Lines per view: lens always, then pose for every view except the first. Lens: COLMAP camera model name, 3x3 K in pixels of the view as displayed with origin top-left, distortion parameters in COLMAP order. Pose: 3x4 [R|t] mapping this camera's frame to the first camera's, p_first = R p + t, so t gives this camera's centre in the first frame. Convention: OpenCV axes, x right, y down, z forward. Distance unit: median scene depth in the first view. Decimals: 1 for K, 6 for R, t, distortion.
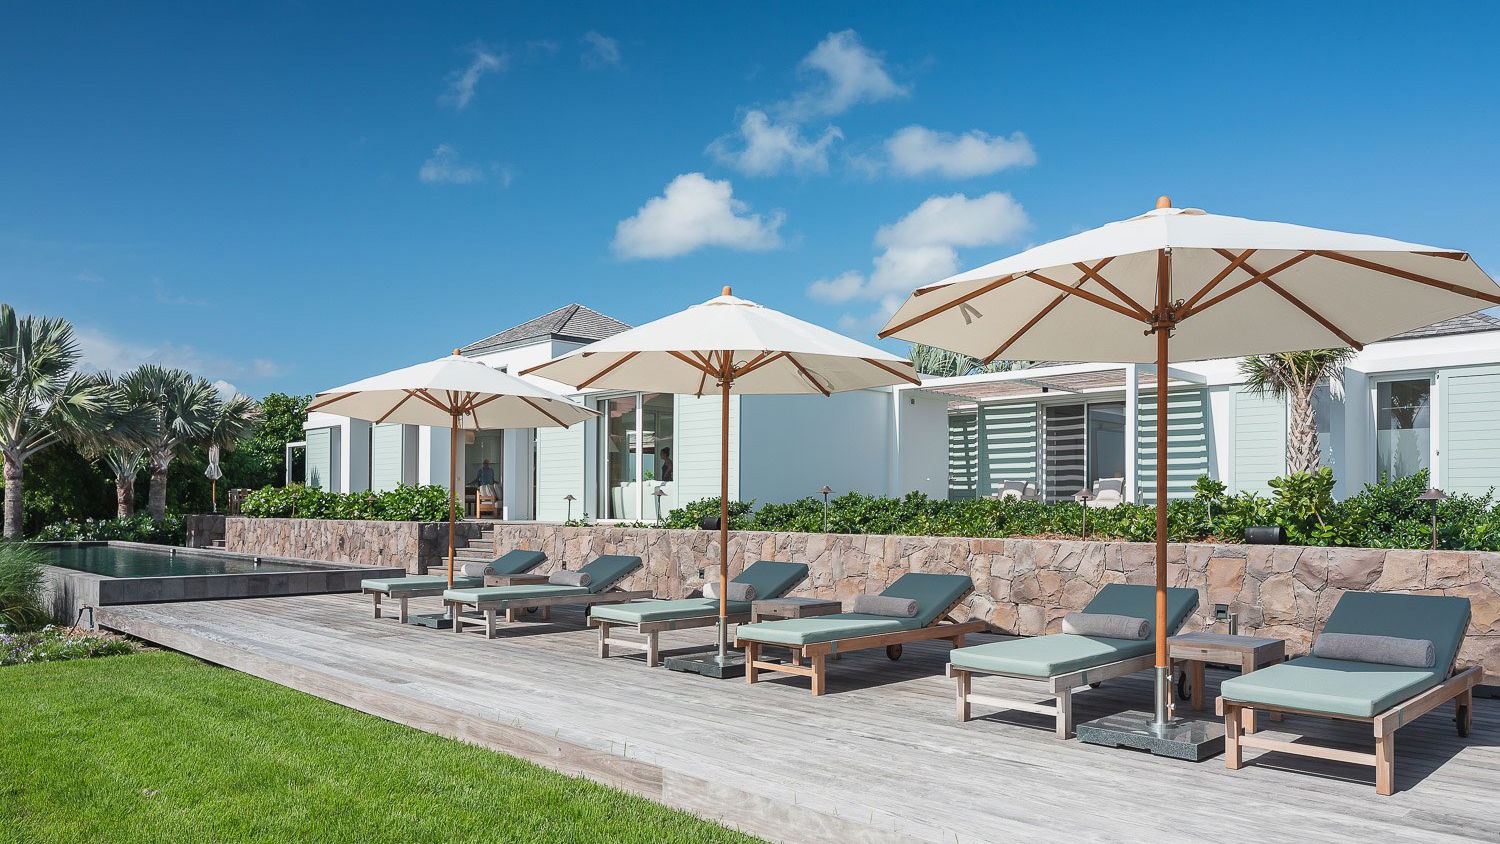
lens RADIAL K [[1047.5, 0, 744.7], [0, 1047.5, 508.4], [0, 0, 1]] dist [-0.000054, 0.000853]
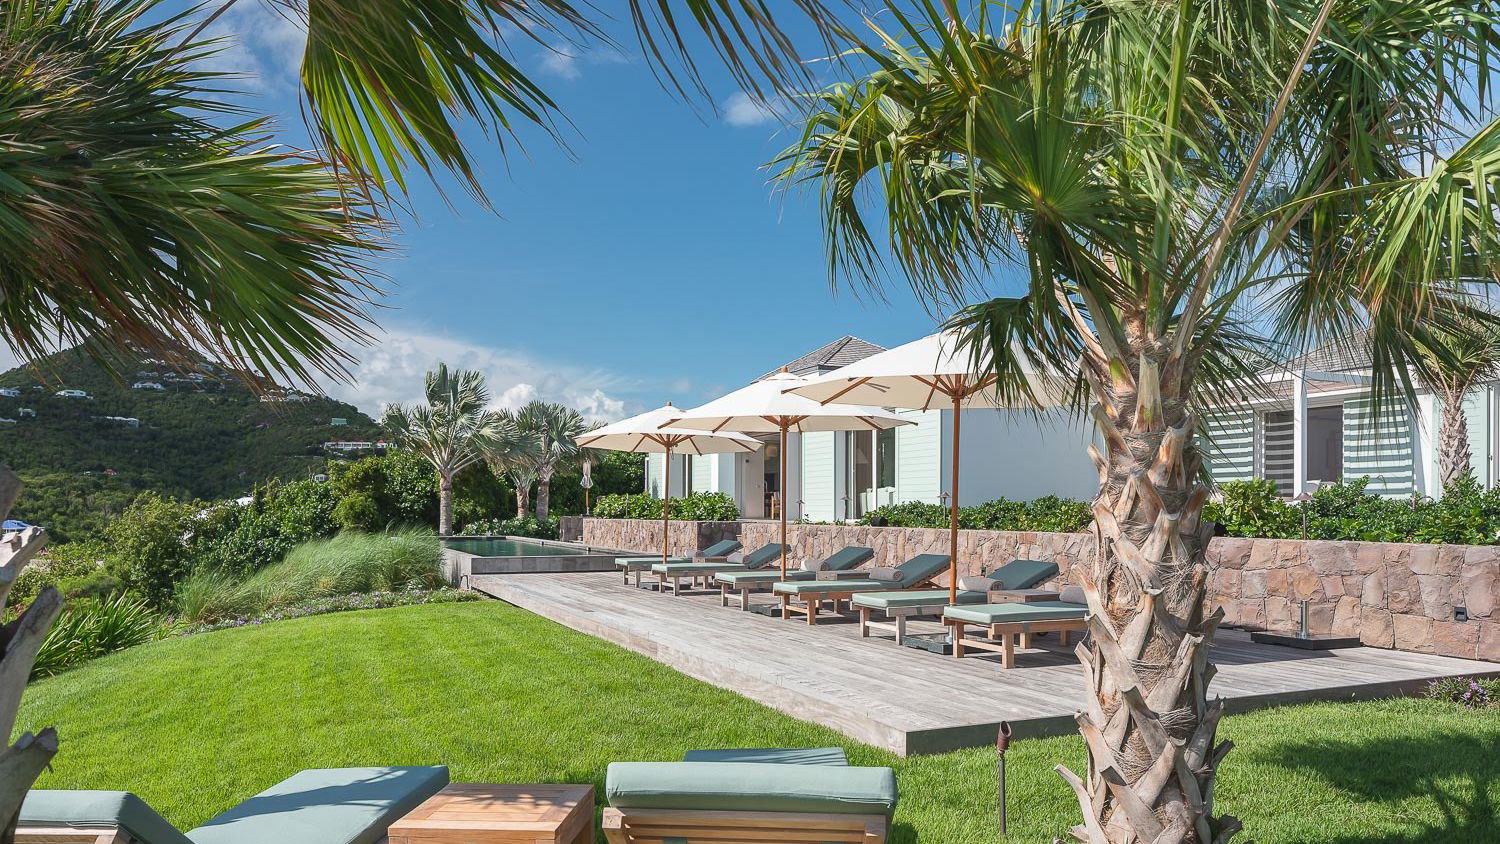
lens RADIAL K [[1047.5, 0, 744.7], [0, 1047.5, 508.4], [0, 0, 1]] dist [-0.000054, 0.000853]
pose [[0.937543, -0.003523, -0.347851, 0.170280], [0.002689, 0.999992, -0.002879, 0.000826], [0.347858, 0.001764, 0.937545, -0.174999]]
